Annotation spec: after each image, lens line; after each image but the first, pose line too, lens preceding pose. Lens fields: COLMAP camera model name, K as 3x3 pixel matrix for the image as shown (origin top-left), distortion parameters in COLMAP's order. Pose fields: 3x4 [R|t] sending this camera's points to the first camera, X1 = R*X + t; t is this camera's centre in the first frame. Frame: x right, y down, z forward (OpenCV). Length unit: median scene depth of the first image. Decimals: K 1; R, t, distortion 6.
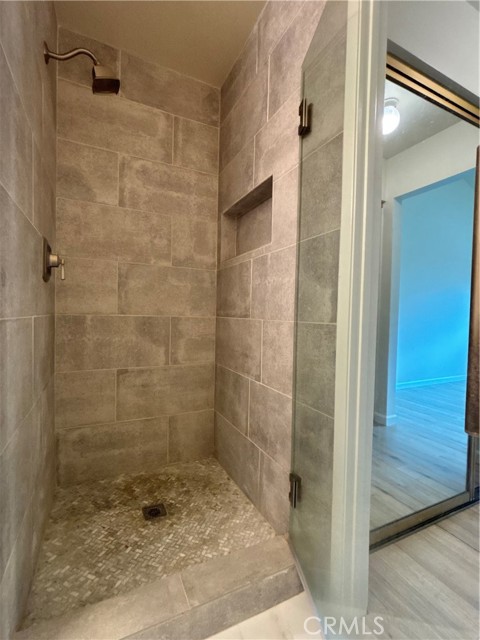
lens RADIAL K [[294.3, 0, 240.0], [0, 294.3, 320.0], [0, 0, 1]] dist [0.001174, 0.000623]
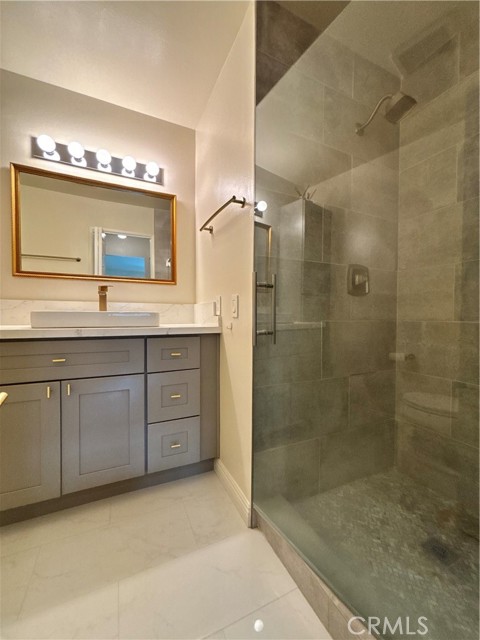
lens RADIAL K [[259.3, 0, 239.5], [0, 259.3, 319.5], [0, 0, 1]] dist [0.000828, -0.000221]
pose [[-0.009819, 0.002071, -0.999950, 0.462405], [-0.029206, 0.999571, 0.002358, -0.007331], [0.999525, 0.029228, -0.009755, 0.400955]]
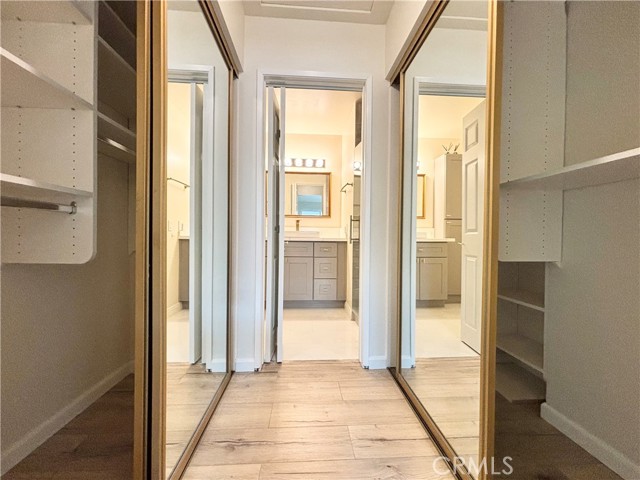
lens RADIAL K [[259.3, 0, 320.7], [0, 259.3, 240.1], [0, 0, 1]] dist [0.000828, -0.000221]
pose [[-0.380219, -0.017533, -0.924730, 1.622127], [-0.041005, 0.999157, -0.002085, 0.061087], [0.923987, 0.037126, -0.380617, 0.986173]]
